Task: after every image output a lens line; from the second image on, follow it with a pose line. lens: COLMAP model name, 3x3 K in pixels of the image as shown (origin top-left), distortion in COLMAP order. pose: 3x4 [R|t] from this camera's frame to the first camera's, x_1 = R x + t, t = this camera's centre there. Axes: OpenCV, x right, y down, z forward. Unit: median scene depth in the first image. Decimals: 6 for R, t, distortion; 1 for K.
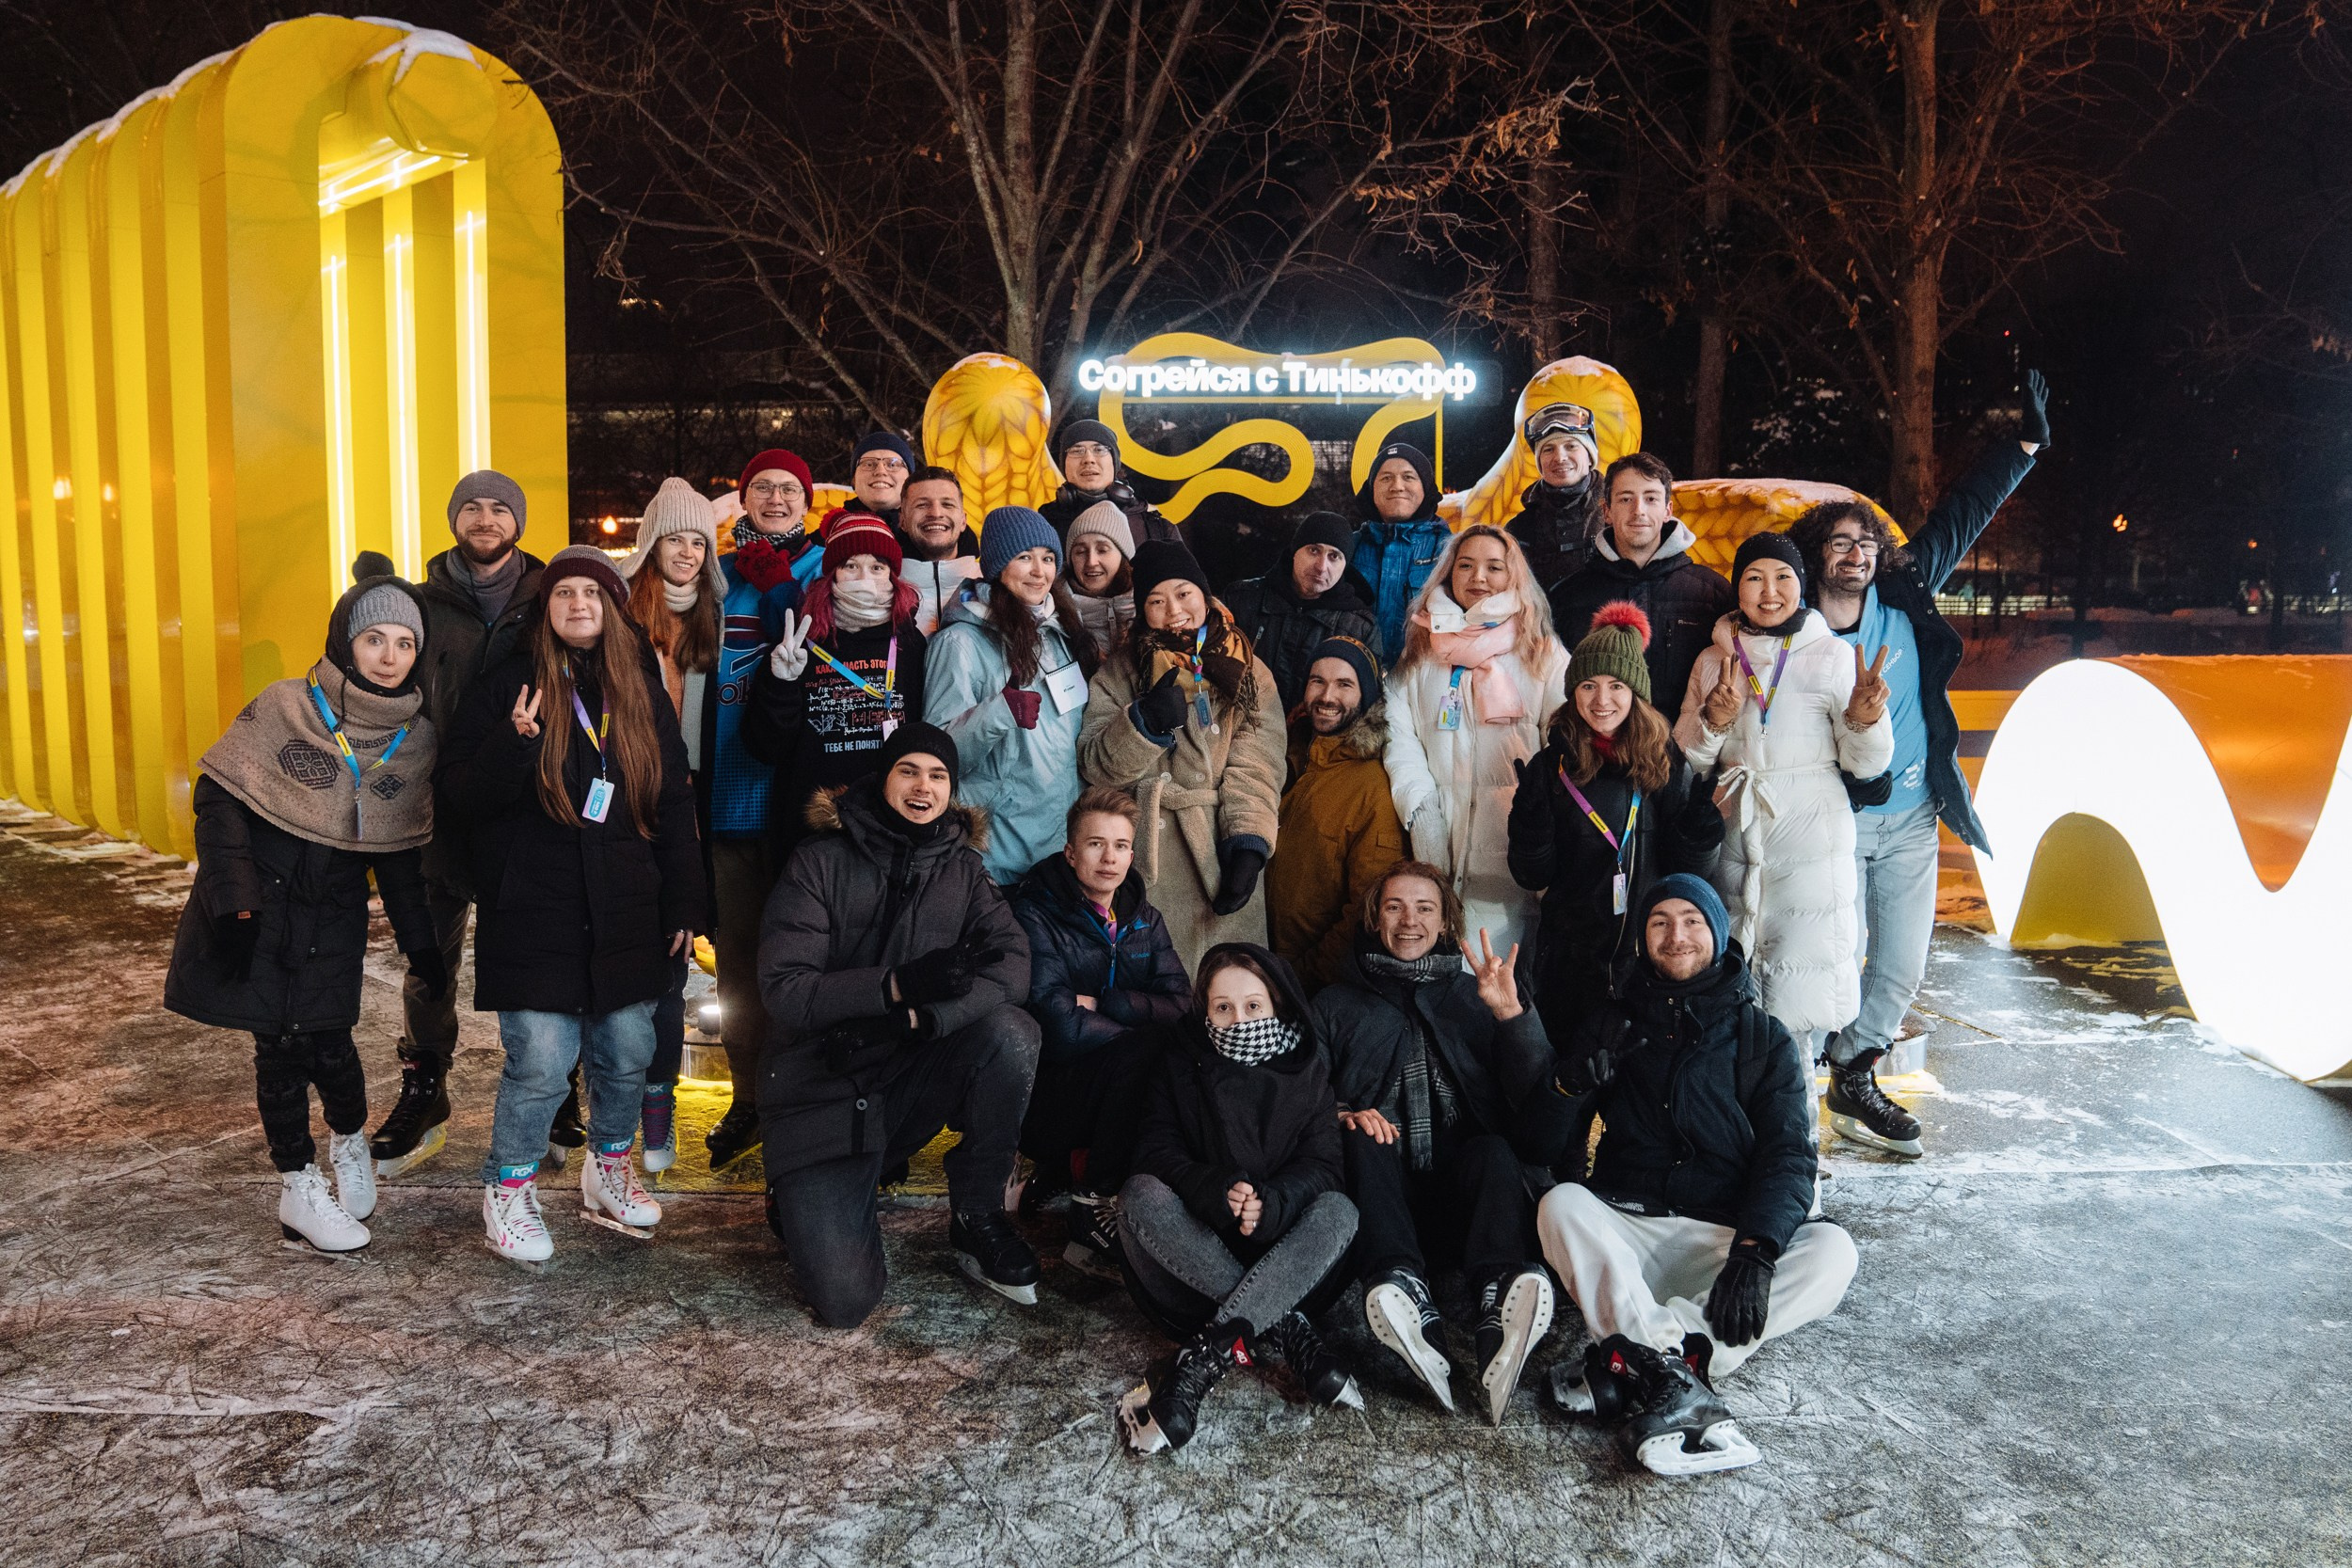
lens RADIAL K [[1726.5, 0, 1214.6], [0, 1726.5, 771.0], [0, 0, 1]] dist [-0.118670, 0.094822]
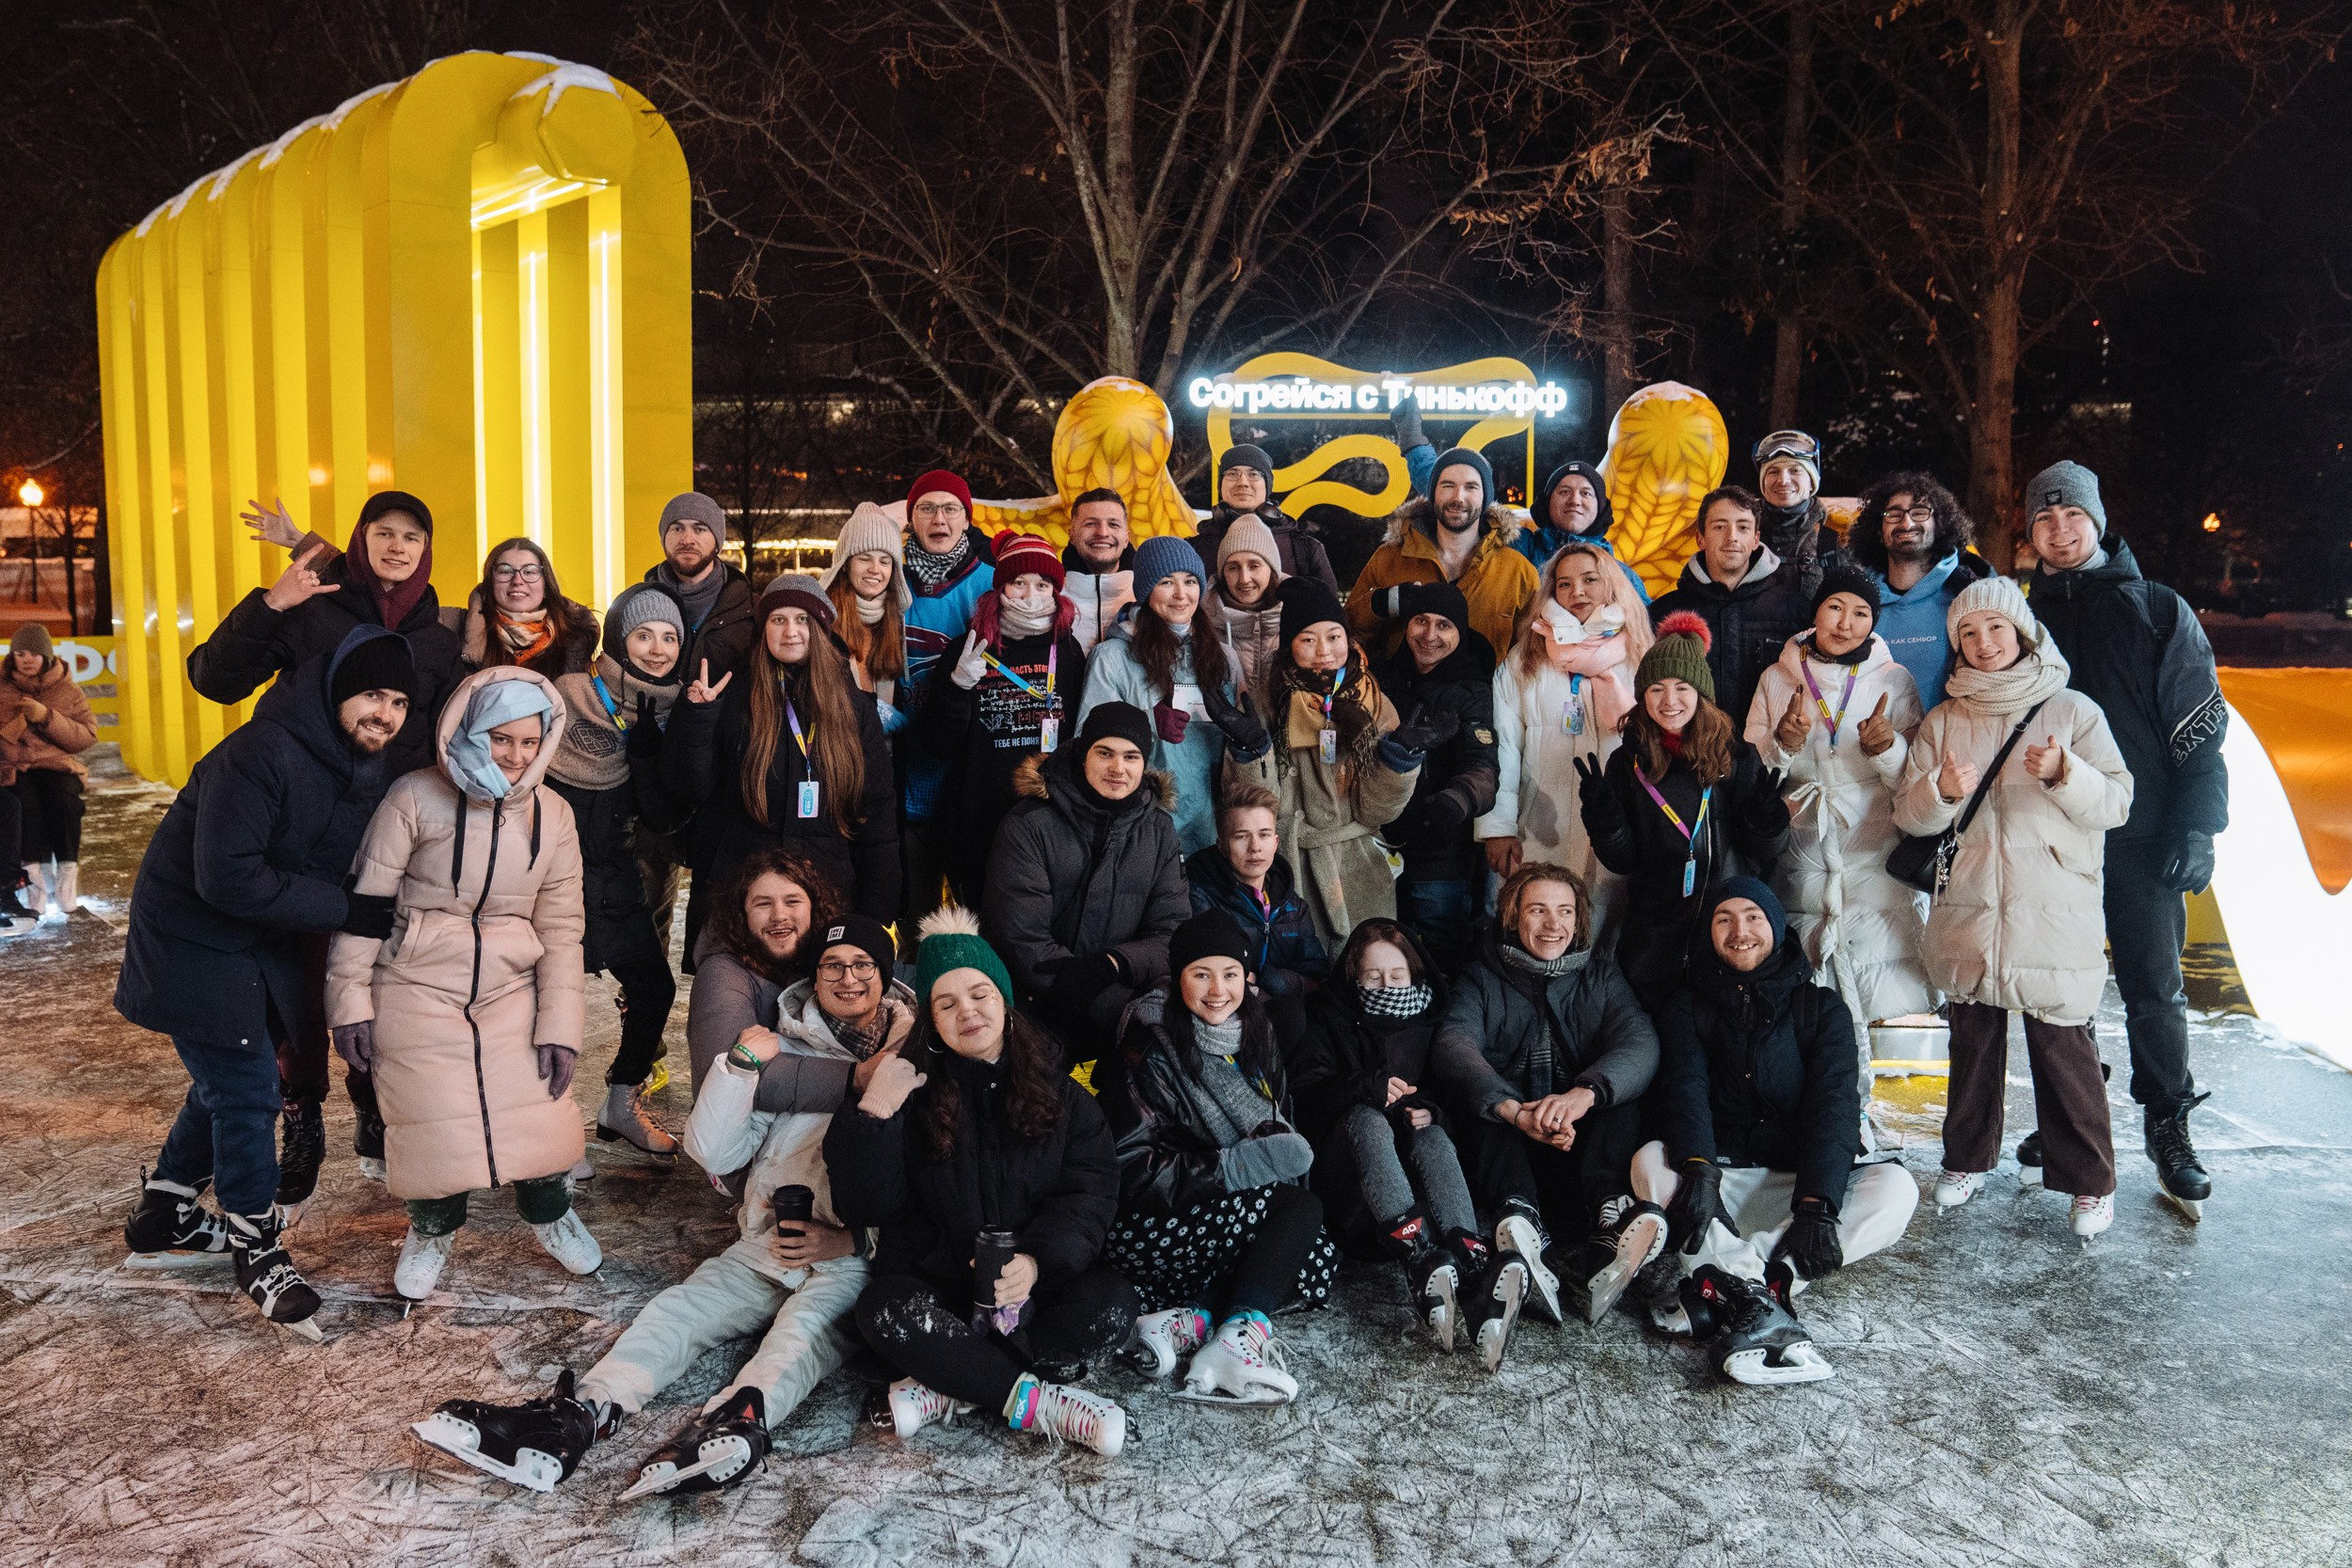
lens RADIAL K [[1745.7, 0, 1176.0], [0, 1745.7, 784.0], [0, 0, 1]] dist [-0.122212, 0.102467]
pose [[0.998495, 0.011408, -0.053644, -0.031517], [-0.010900, 0.999893, 0.009749, 0.000301], [0.053750, -0.009149, 0.998513, -0.082646]]
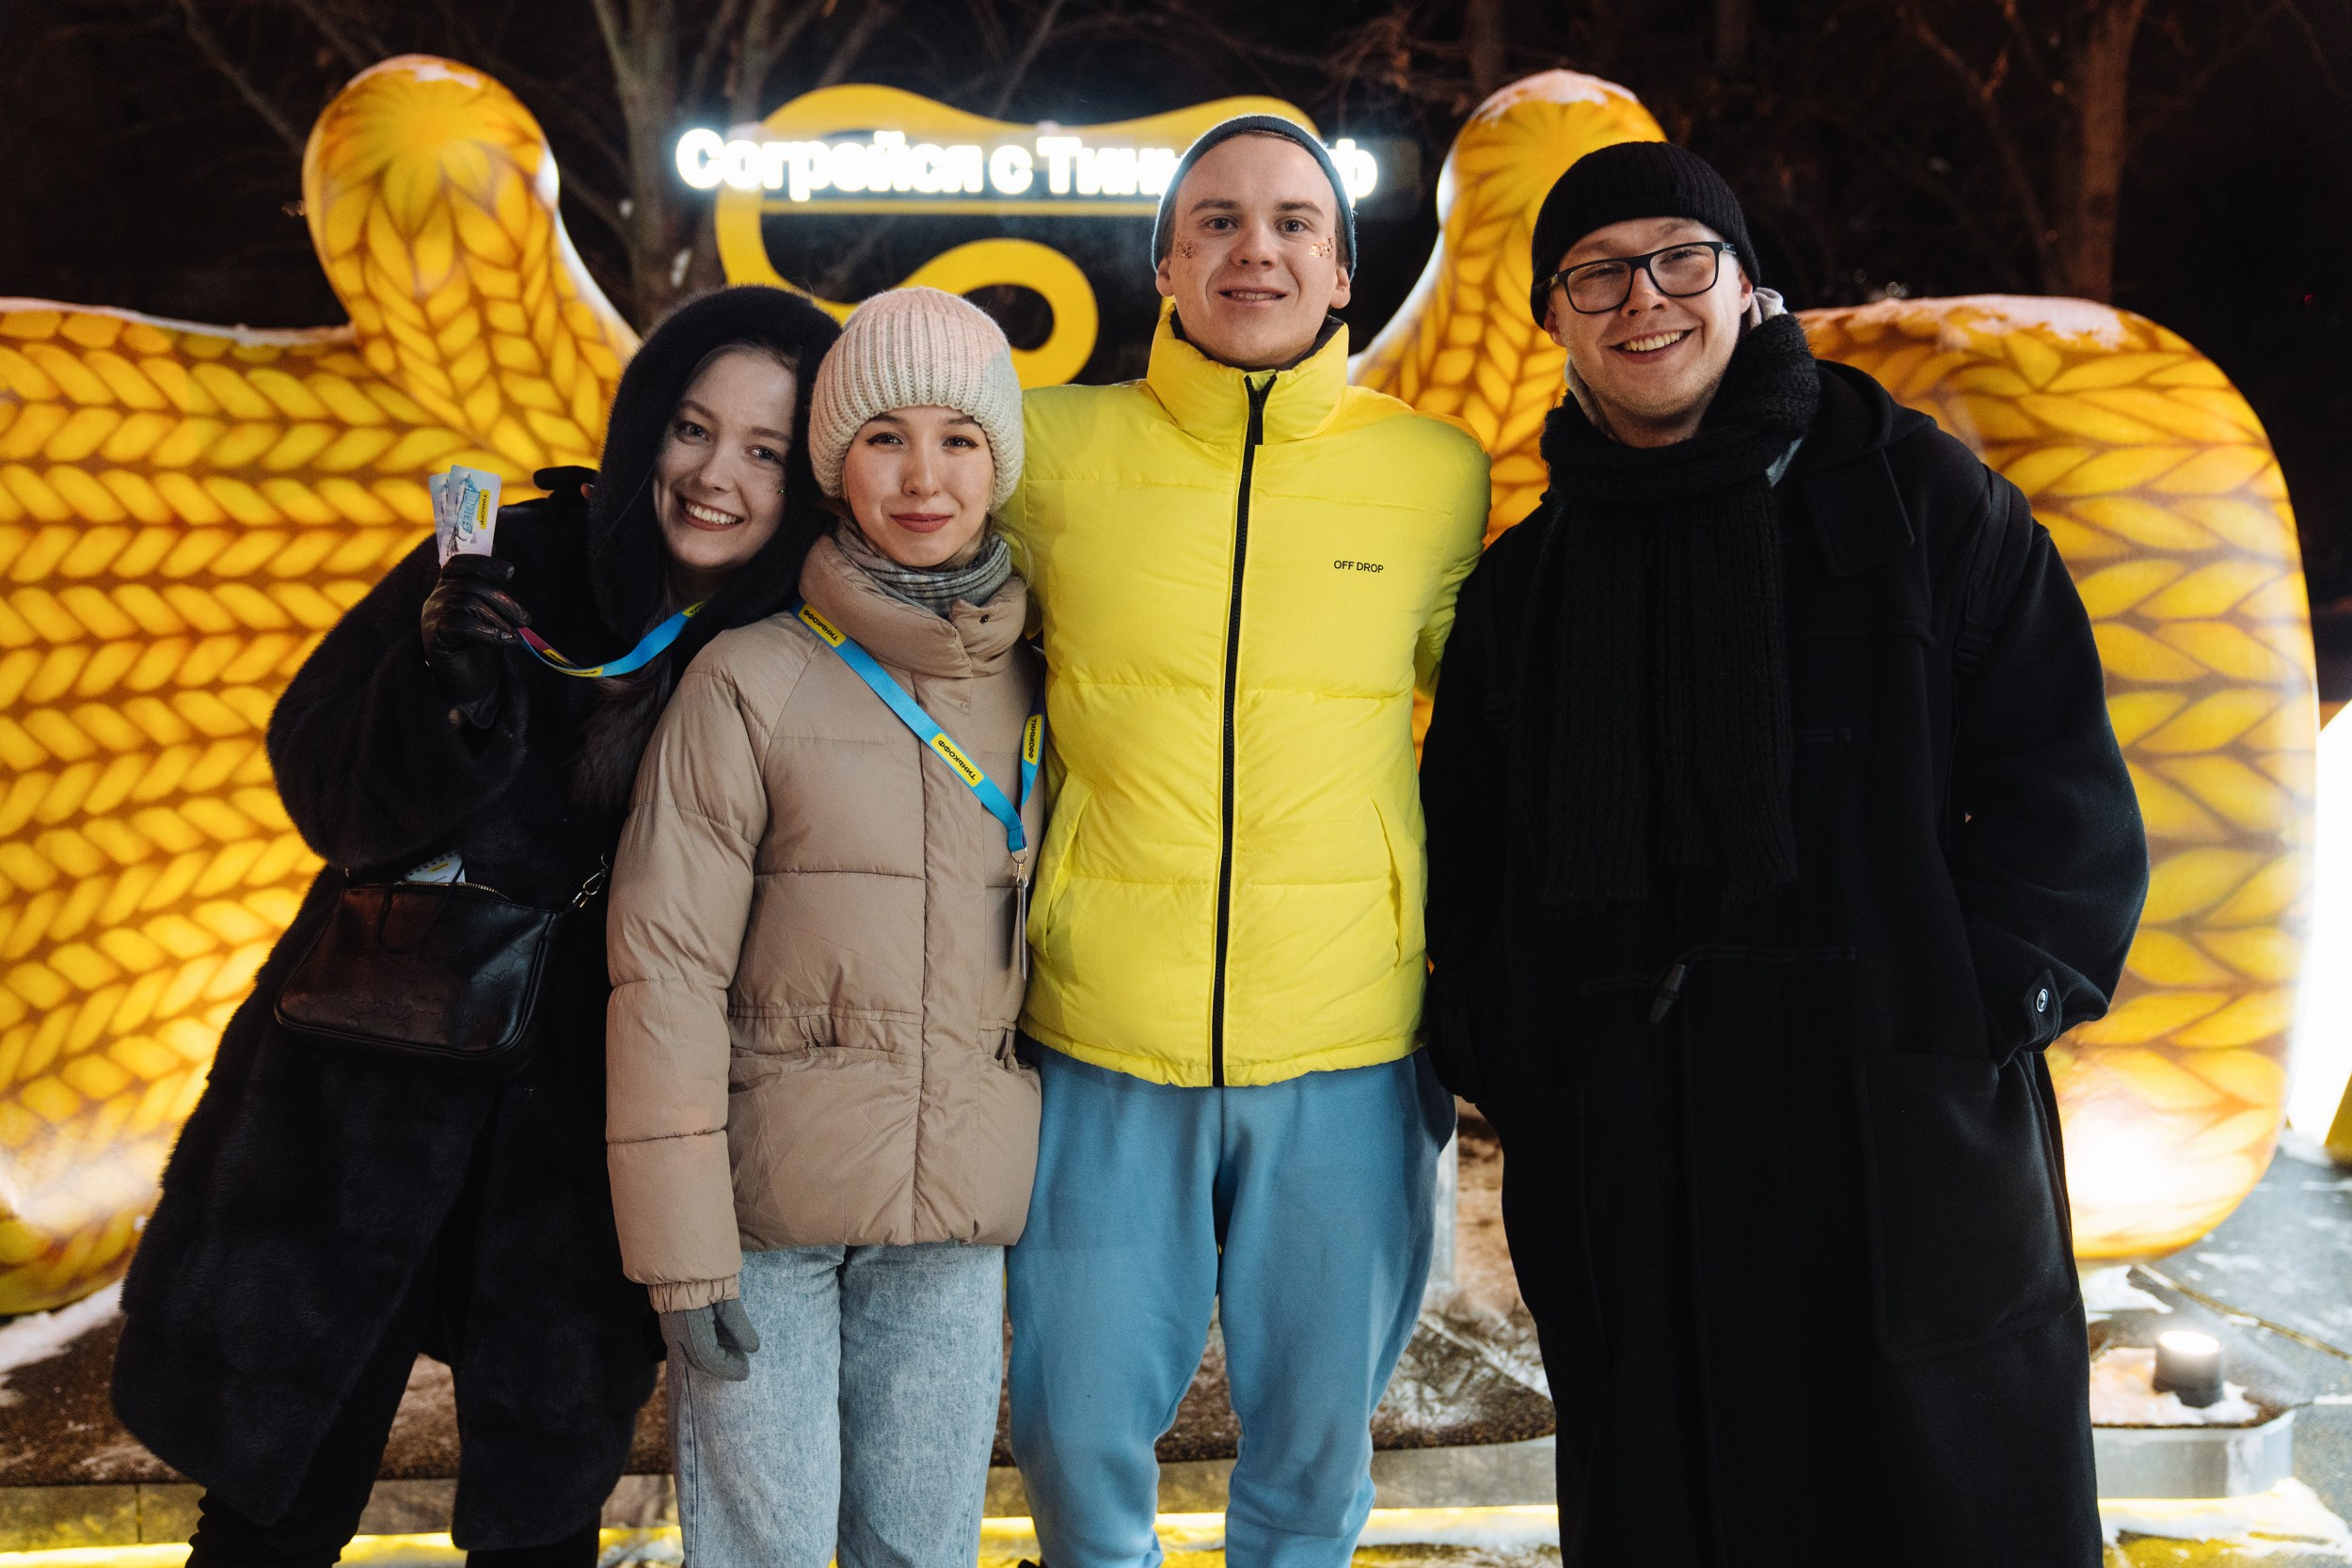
lens RADIAL K [[2199.6, 0, 1154.1], [0, 2199.6, 767.8], [0, 0, 1]] dist [-0.006069, 0.179494]
pose [[0.999272, -0.006071, 0.037670, 0.057803], [0.006977, 0.999688, -0.023977, -0.012056], [-0.037513, 0.024222, 0.999003, 0.312018]]
